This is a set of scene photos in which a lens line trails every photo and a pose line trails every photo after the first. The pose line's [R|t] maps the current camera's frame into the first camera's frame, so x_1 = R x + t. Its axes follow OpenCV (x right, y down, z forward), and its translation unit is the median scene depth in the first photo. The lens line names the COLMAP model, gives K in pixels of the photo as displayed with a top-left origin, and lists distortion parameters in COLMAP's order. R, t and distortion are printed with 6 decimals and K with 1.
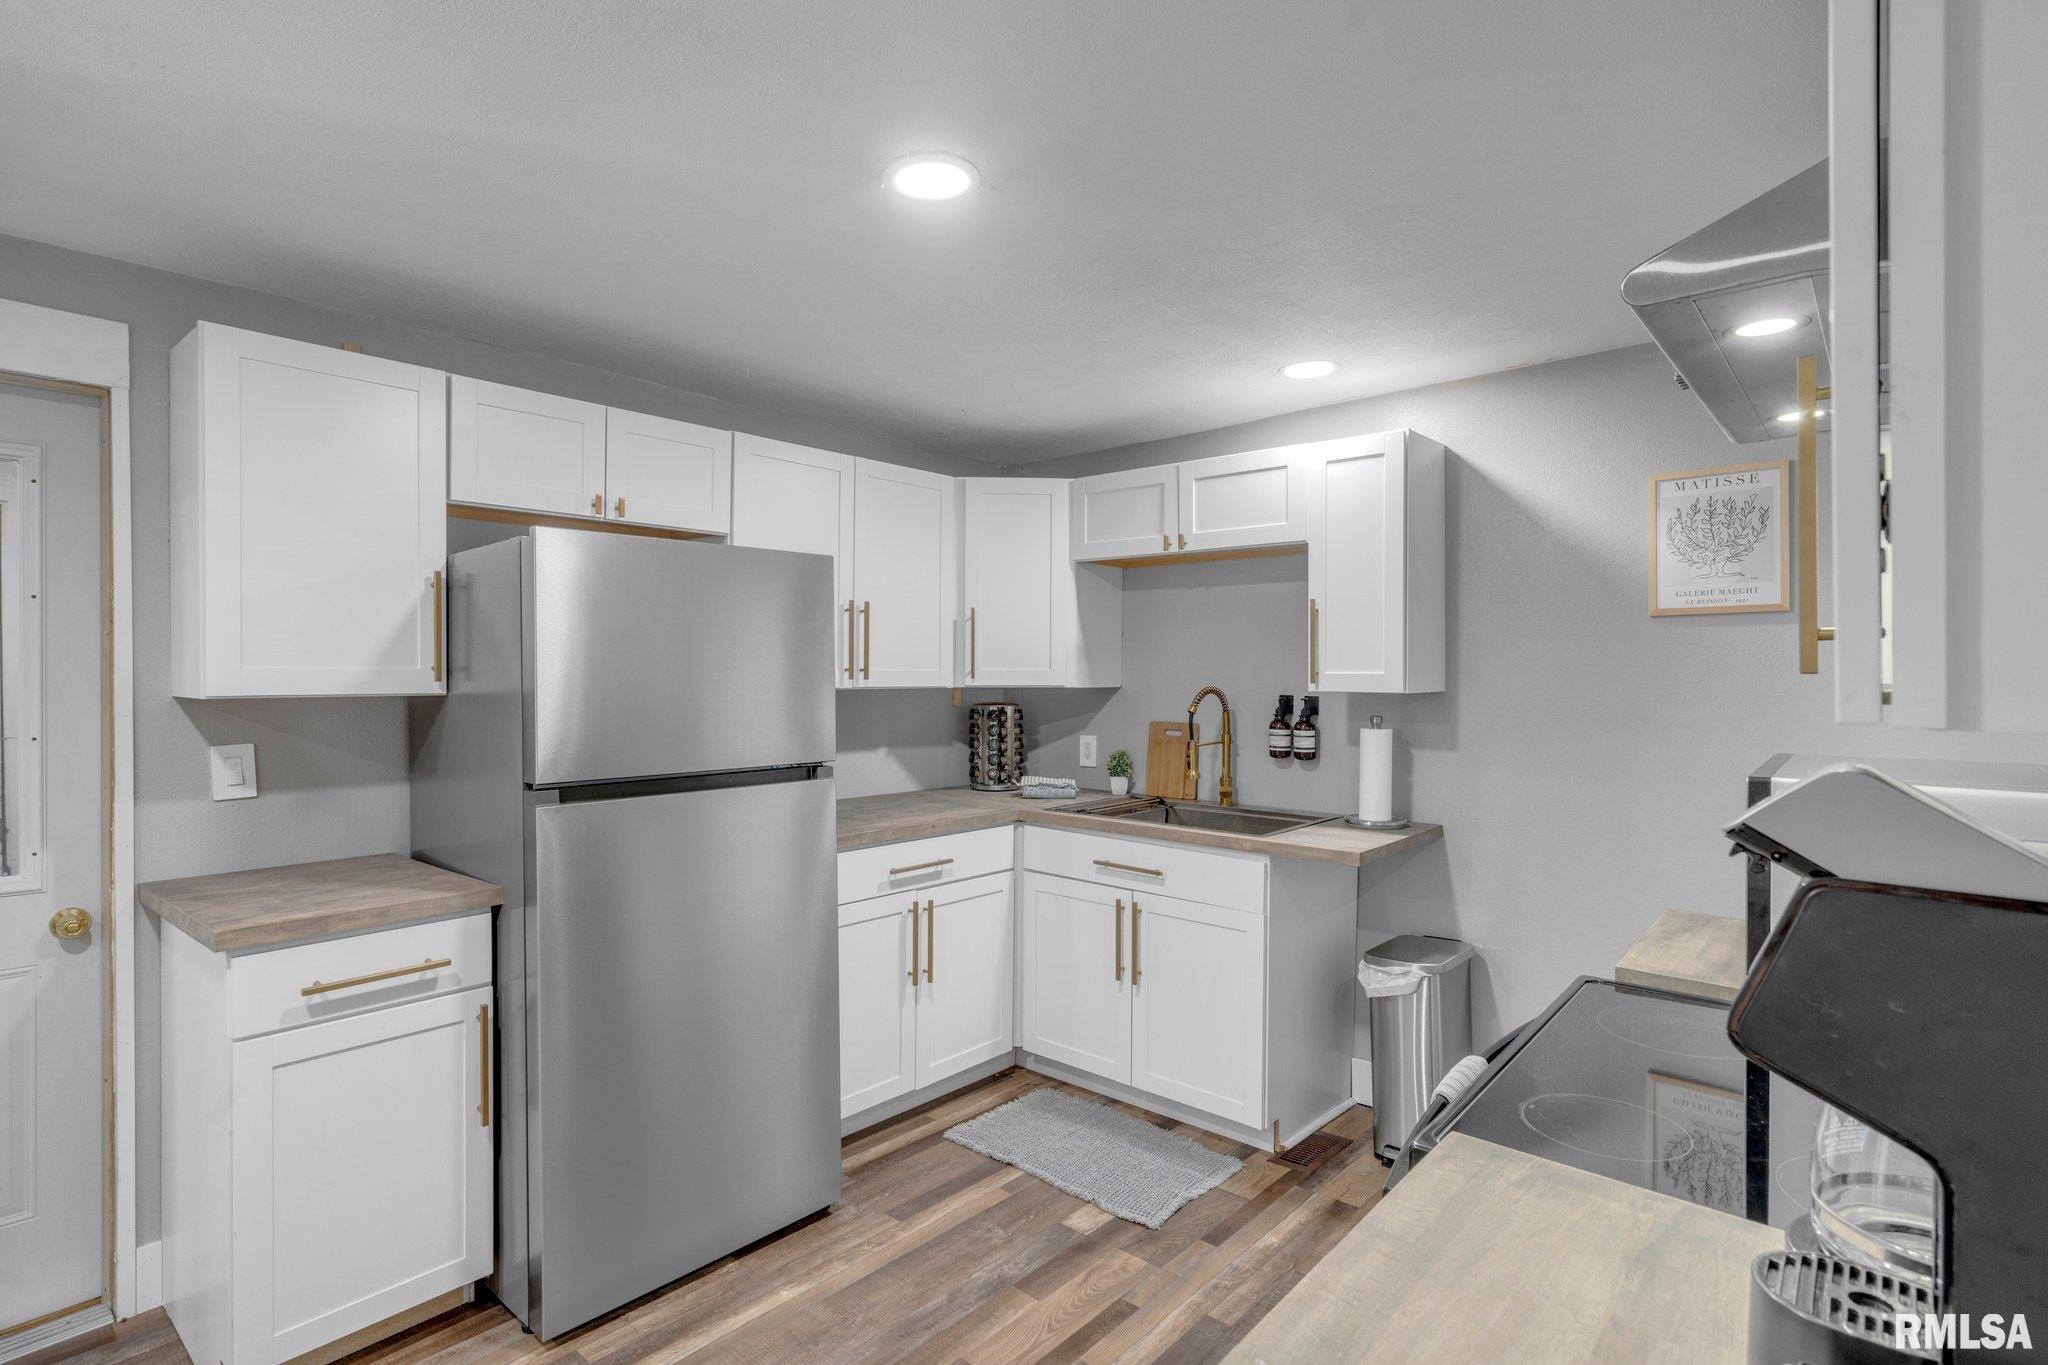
lens RADIAL K [[995.9, 0, 1024.0], [0, 995.9, 682.5], [0, 0, 1]] dist [-0.028252, 0.000299]
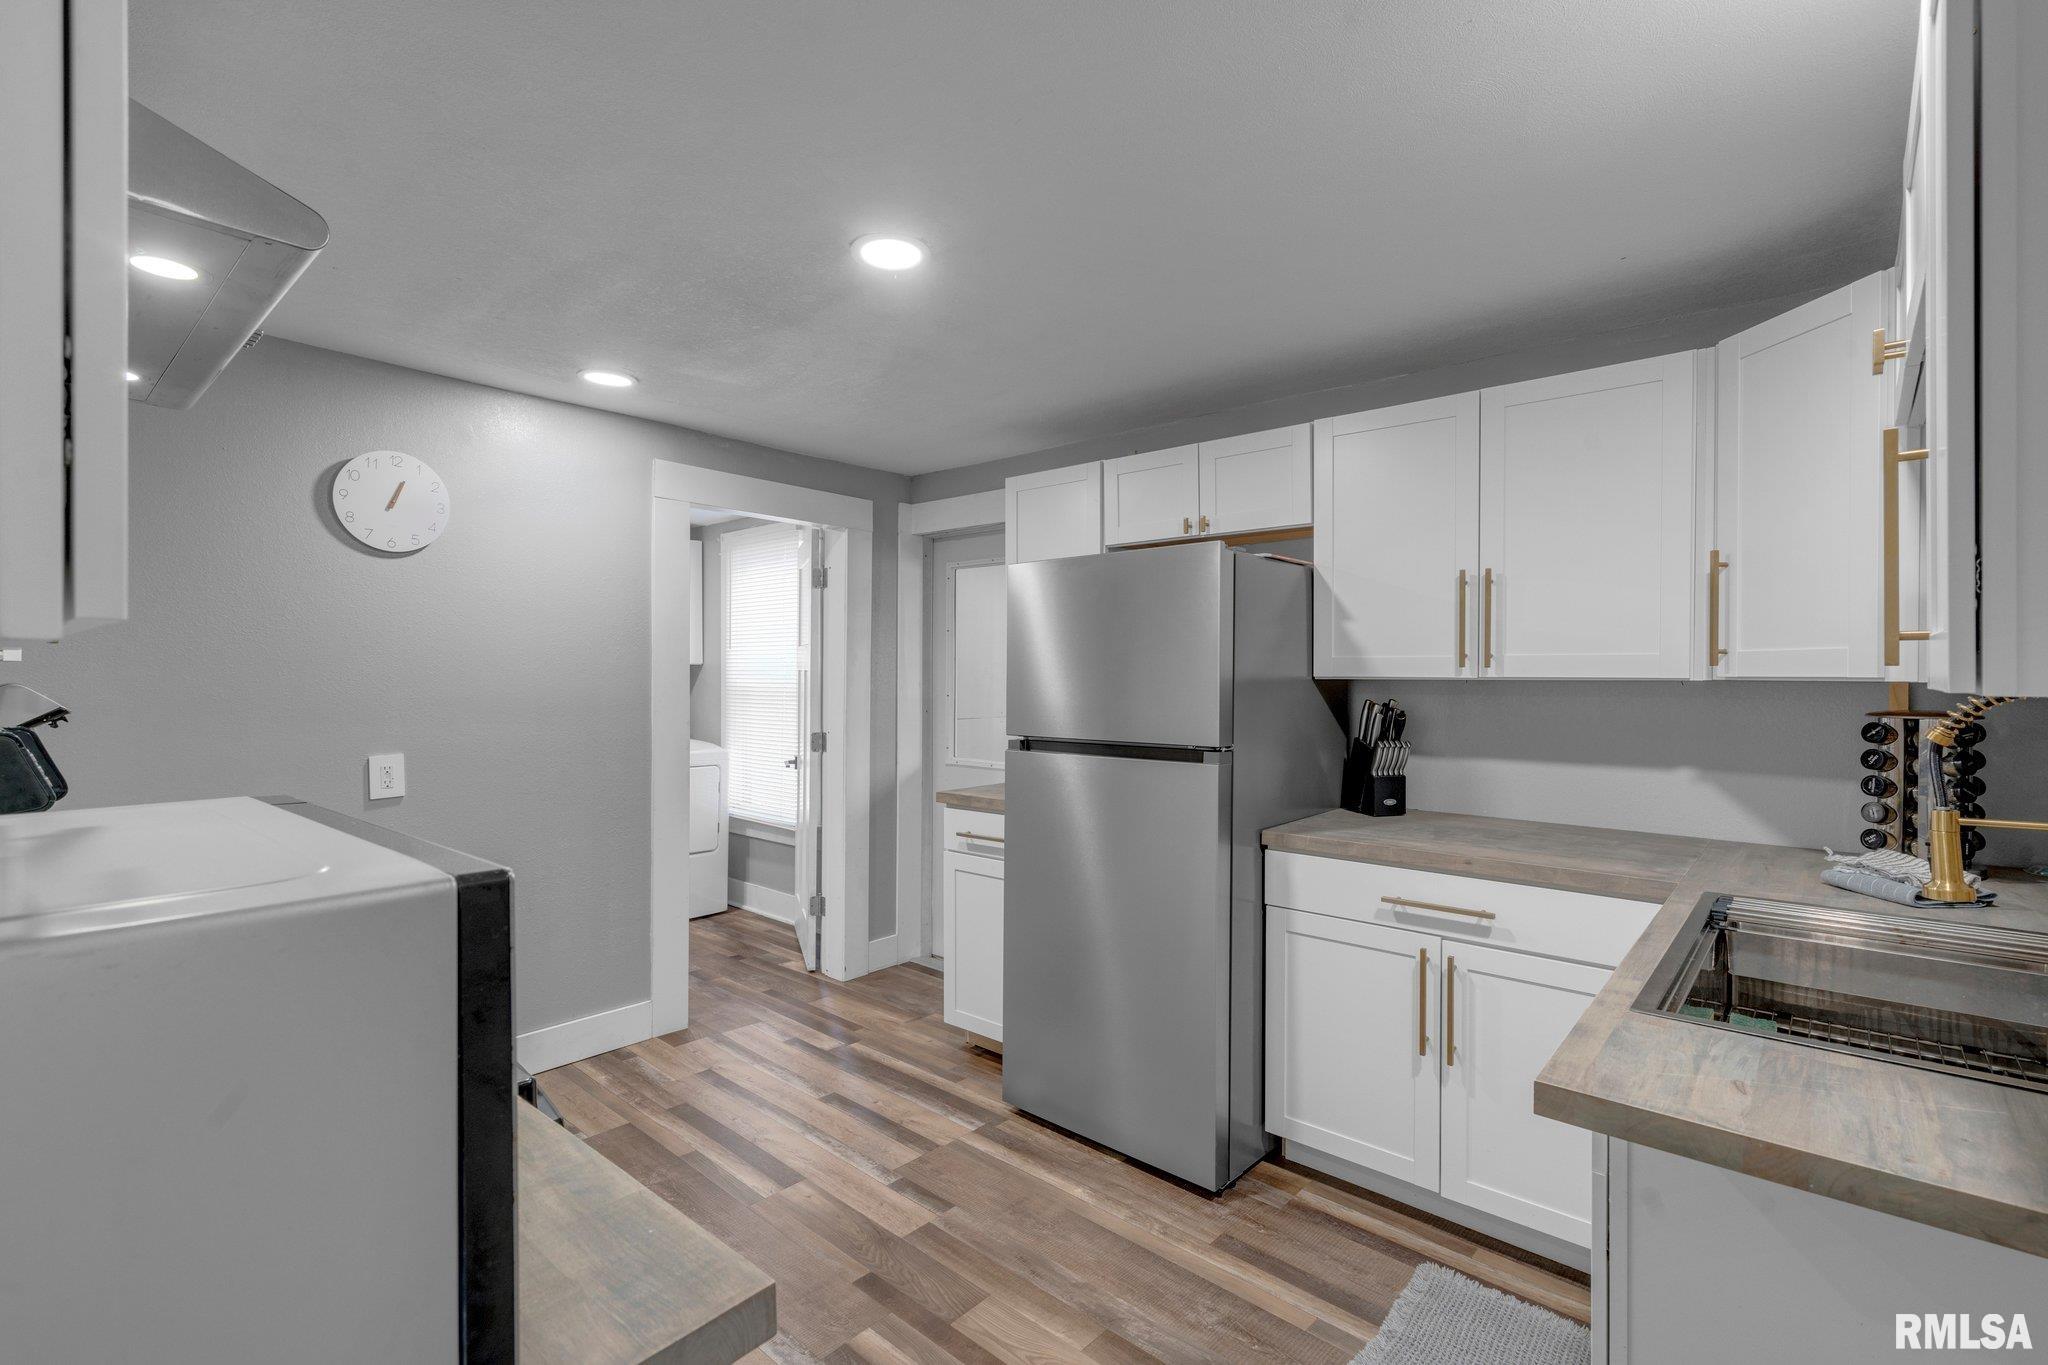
lens RADIAL K [[917.7, 0, 1024.0], [0, 917.7, 682.5], [0, 0, 1]] dist [0.002710, 0.000117]
pose [[-0.002803, 0.013984, -0.999898, 0.672681], [-0.005197, 0.999889, 0.013999, 0.000674], [0.999983, 0.005236, -0.002730, 0.745670]]
